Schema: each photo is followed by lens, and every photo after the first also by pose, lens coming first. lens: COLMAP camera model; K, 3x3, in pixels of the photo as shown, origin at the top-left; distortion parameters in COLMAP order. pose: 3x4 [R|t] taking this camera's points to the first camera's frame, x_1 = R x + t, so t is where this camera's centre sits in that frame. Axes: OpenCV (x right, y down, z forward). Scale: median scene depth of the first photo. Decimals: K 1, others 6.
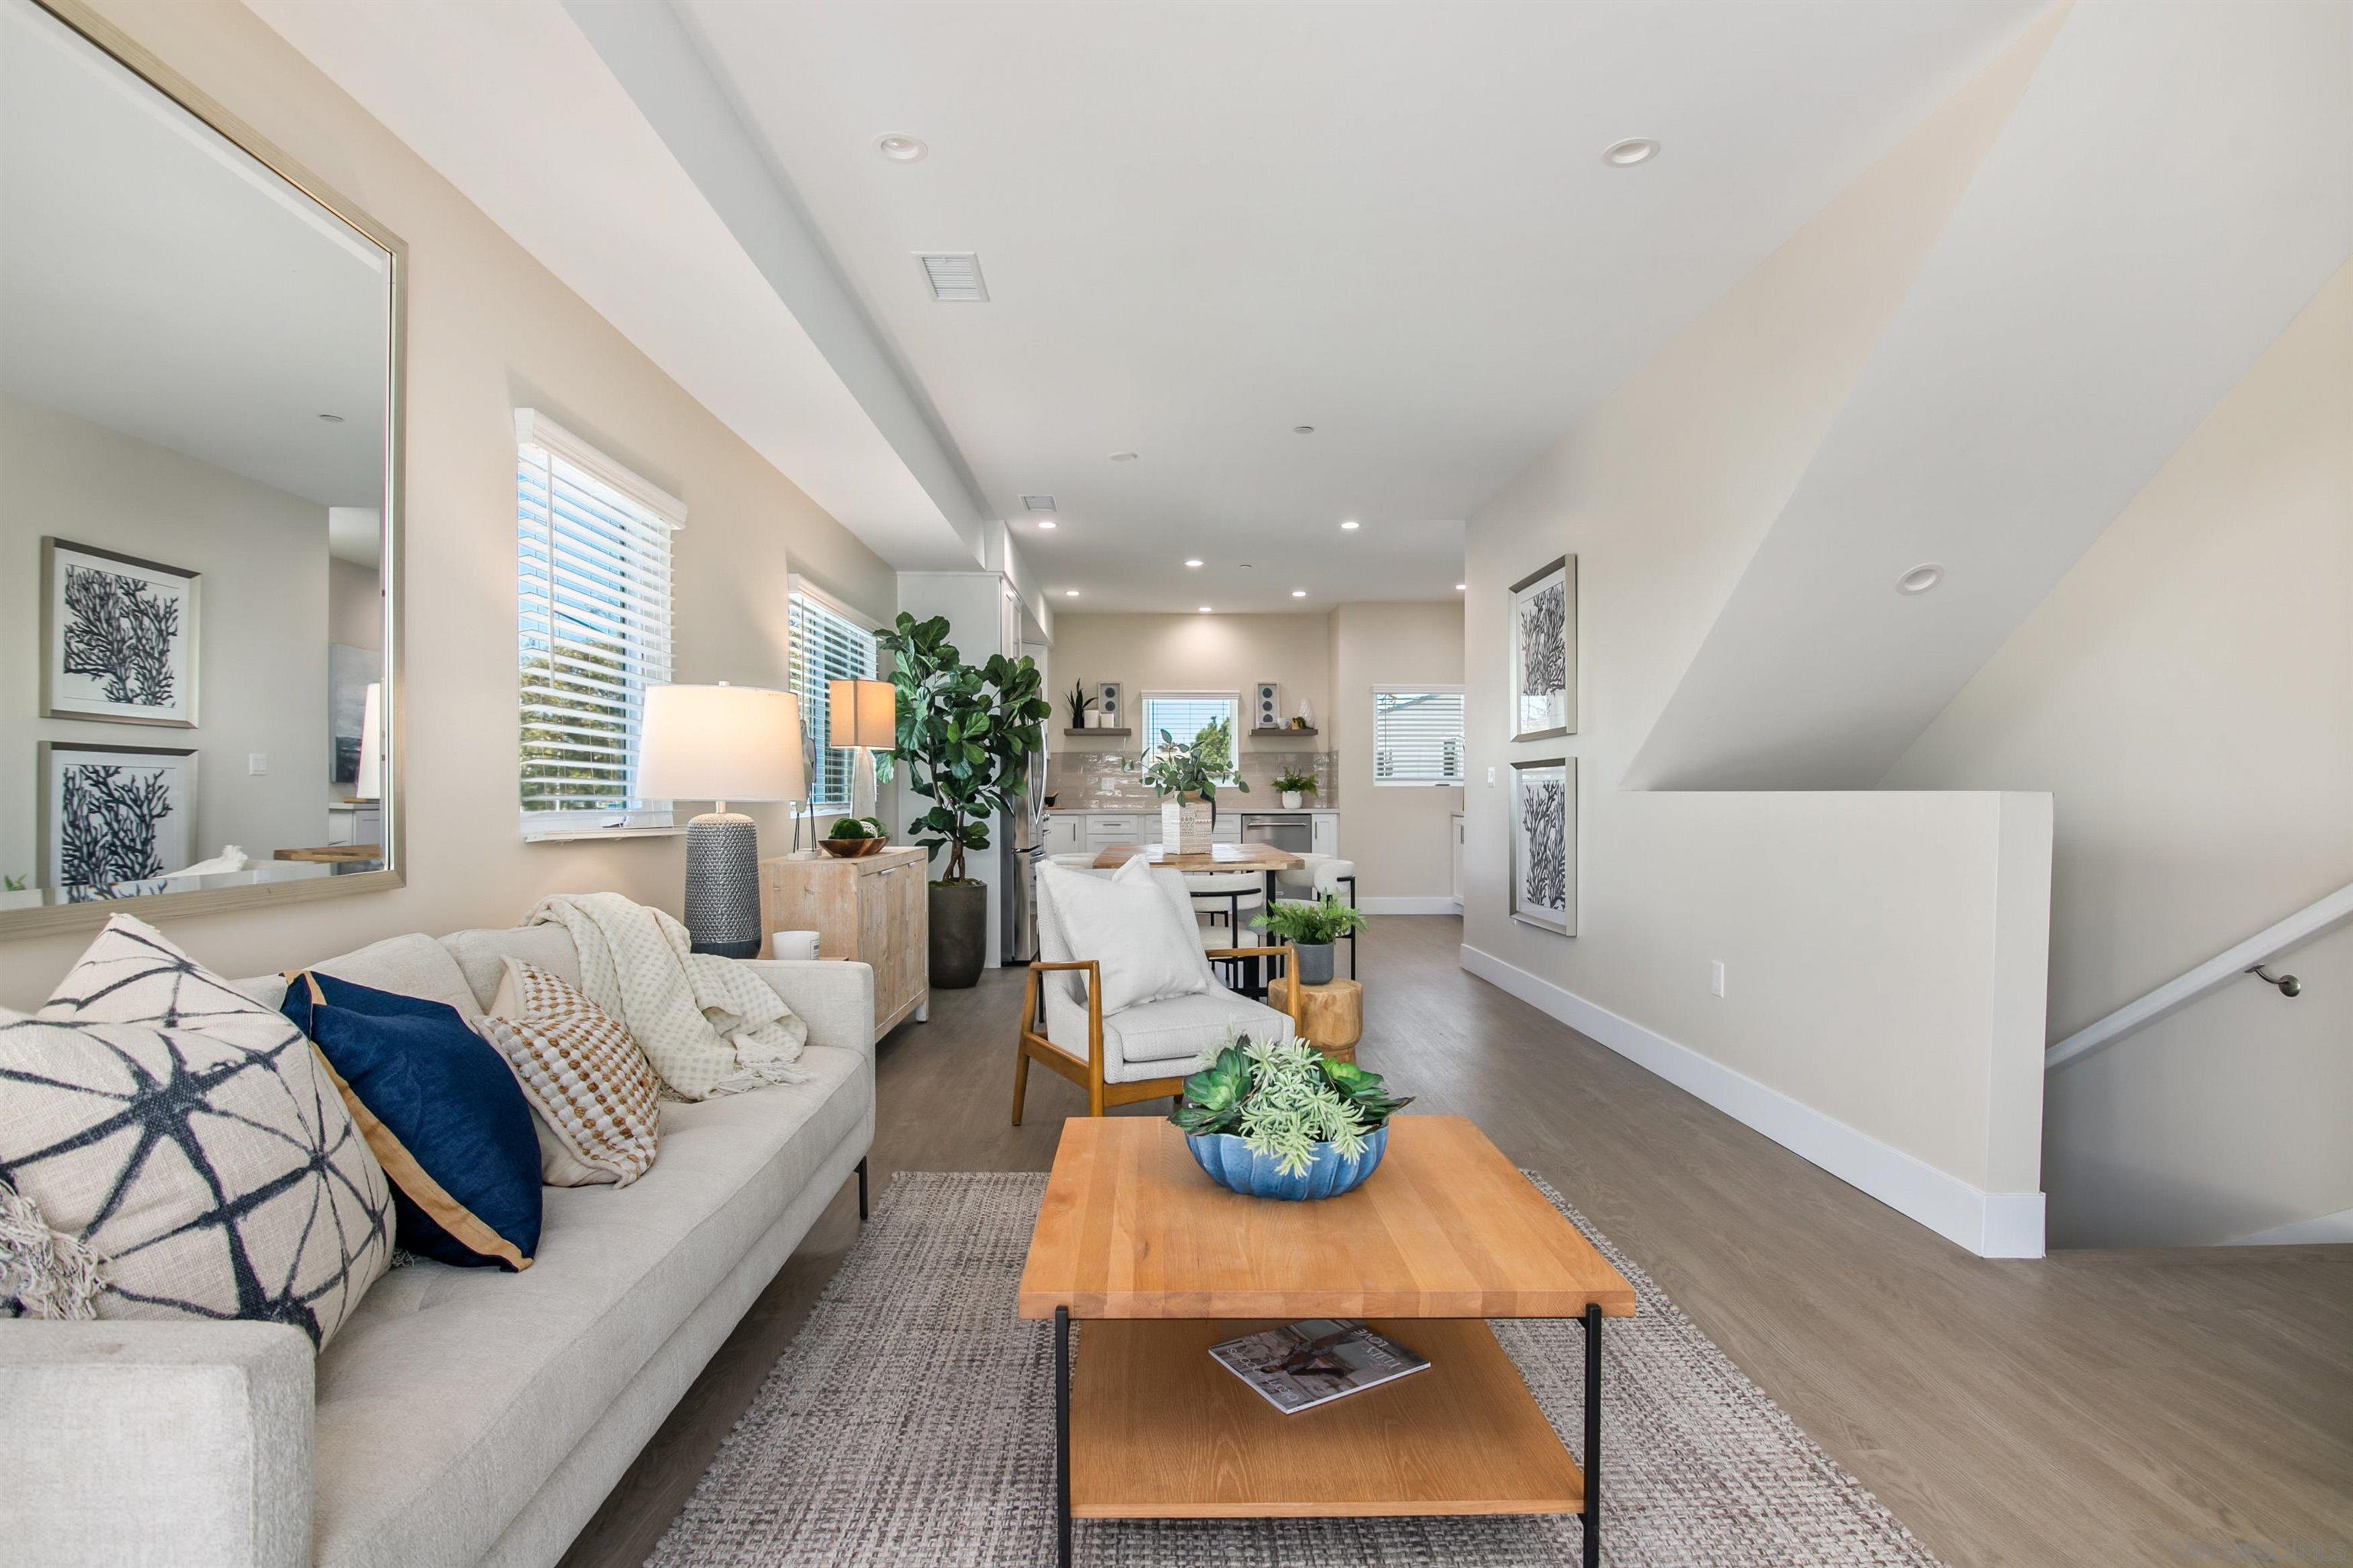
lens RADIAL K [[1100.1, 0, 1186.8], [0, 1100.1, 780.9], [0, 0, 1]] dist [-0.025125, 0.000034]
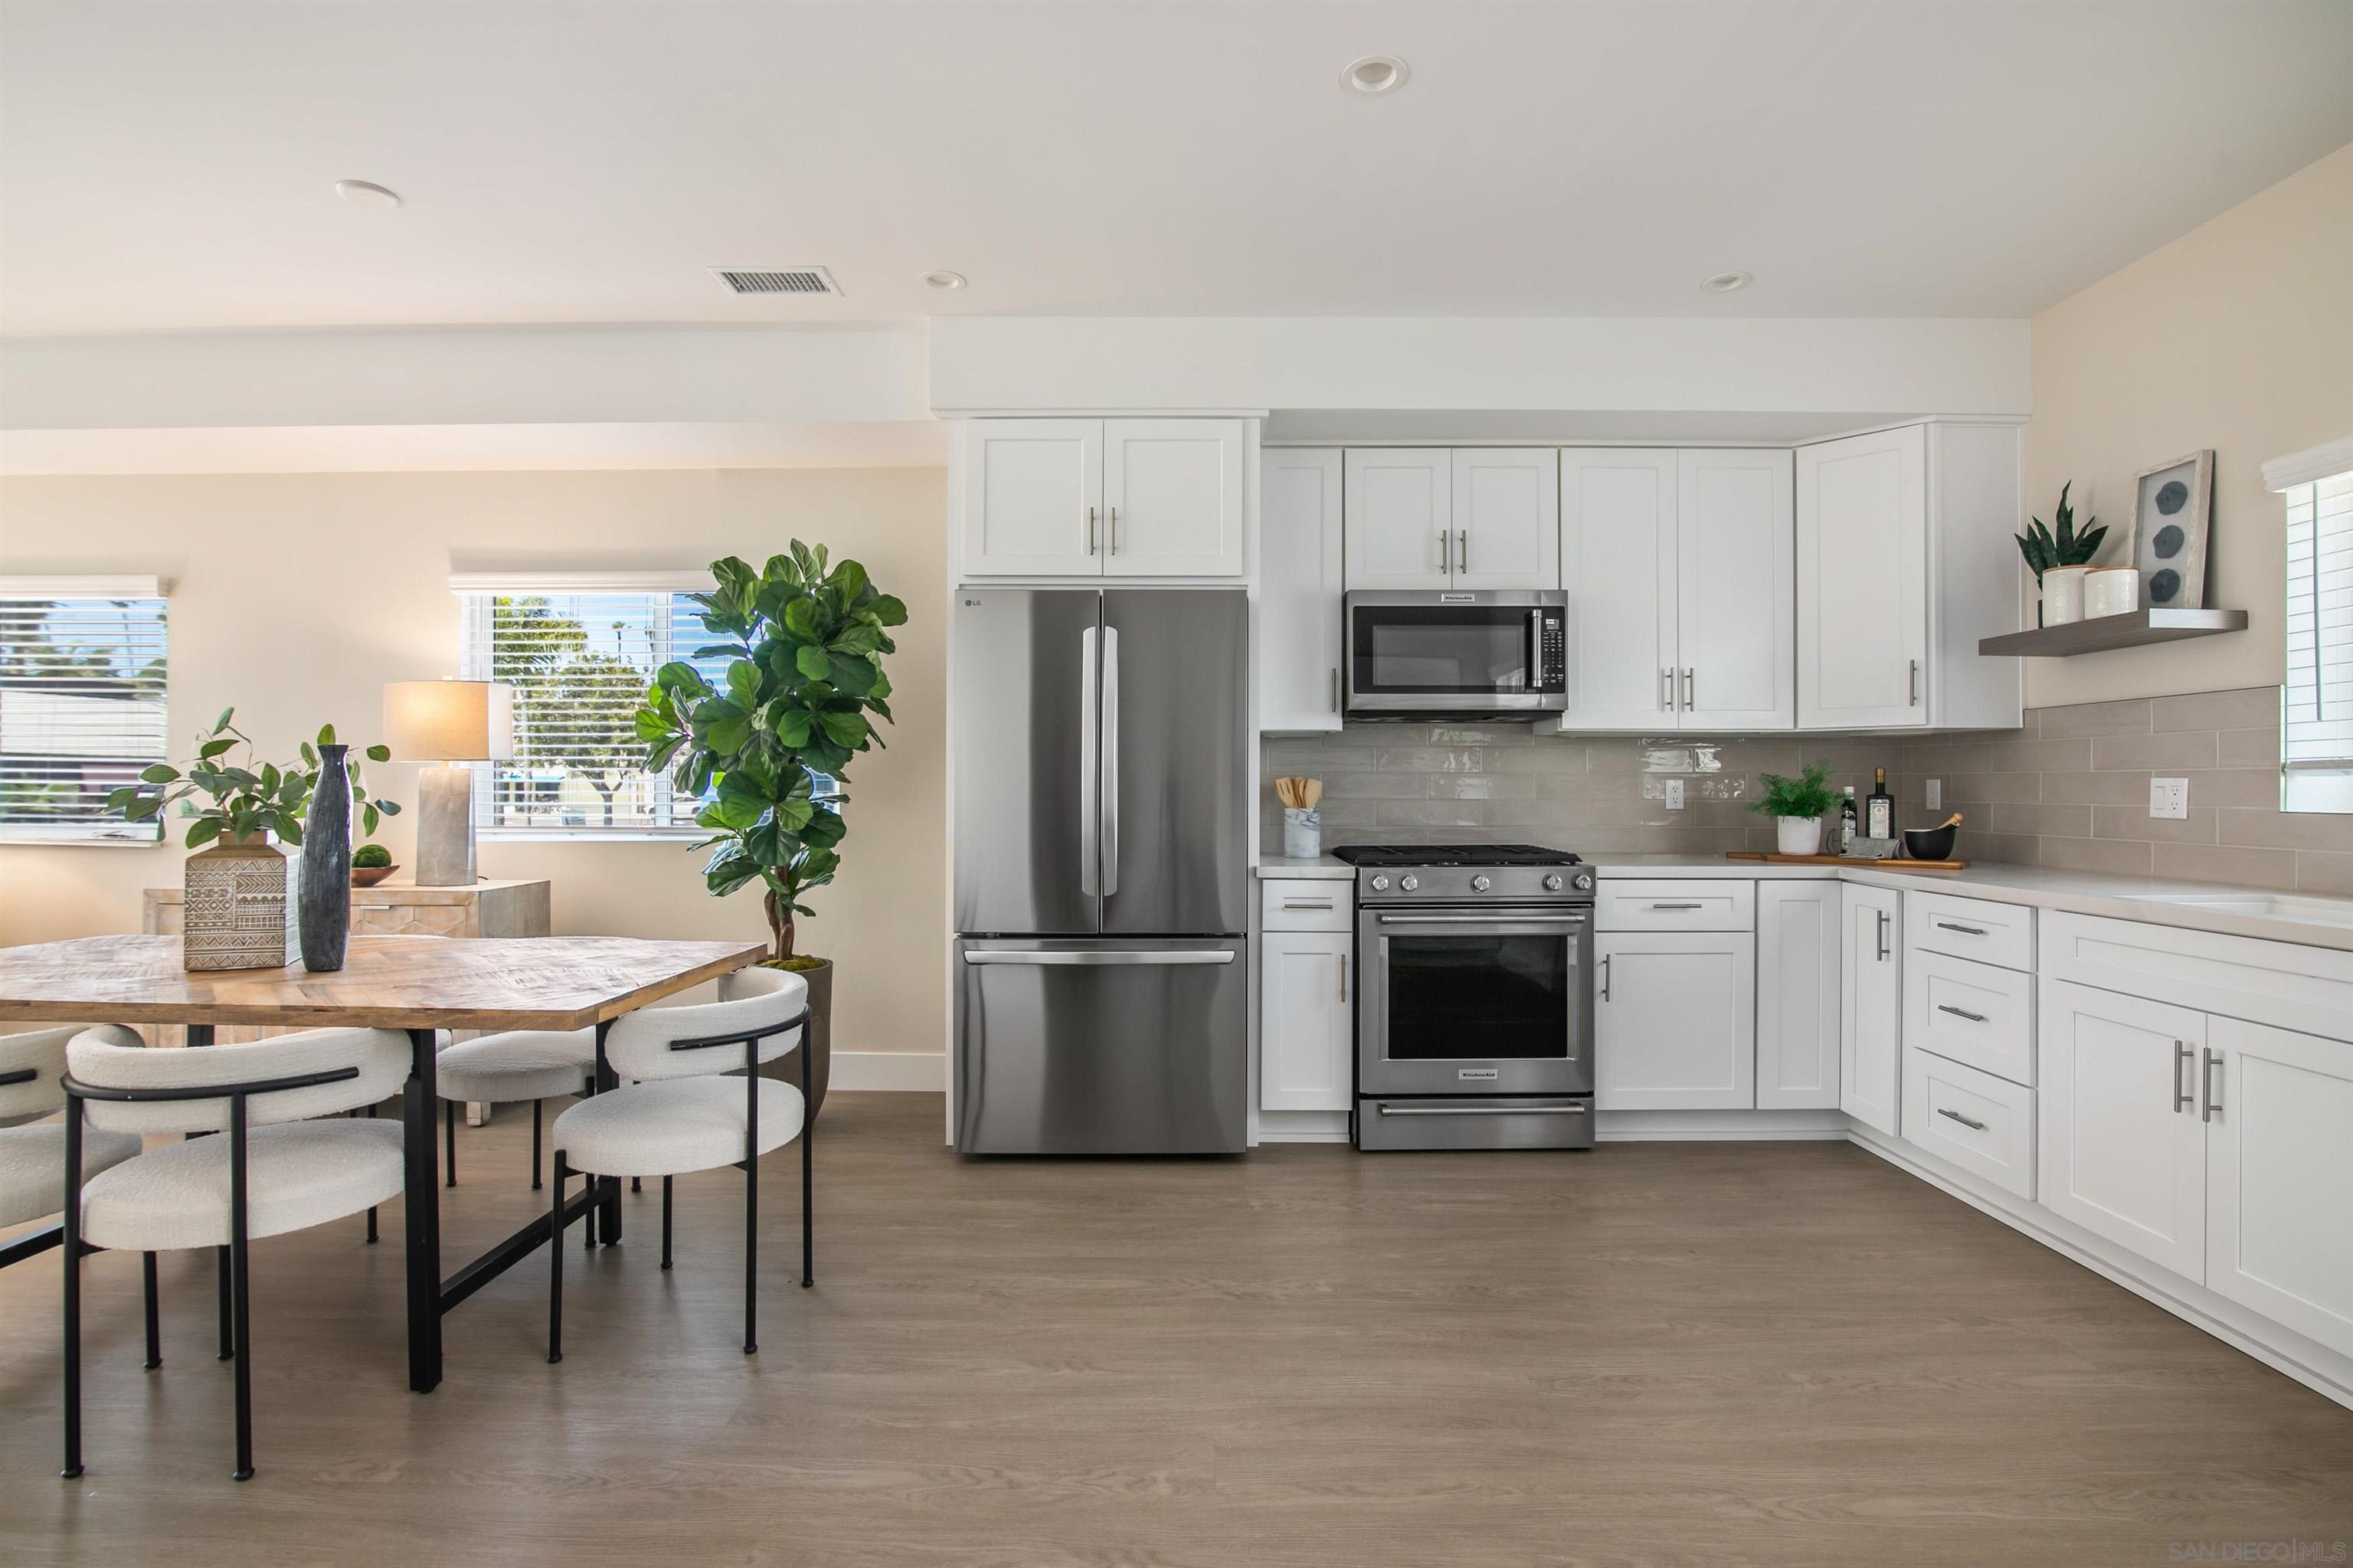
lens RADIAL K [[1091.9, 0, 1192.9], [0, 1091.9, 781.2], [0, 0, 1]] dist [-0.001294, -0.000206]
pose [[-0.027721, -0.002124, -0.999613, 0.317212], [0.008103, 0.999964, -0.002349, -0.004661], [0.999583, -0.008165, -0.027703, 0.981981]]
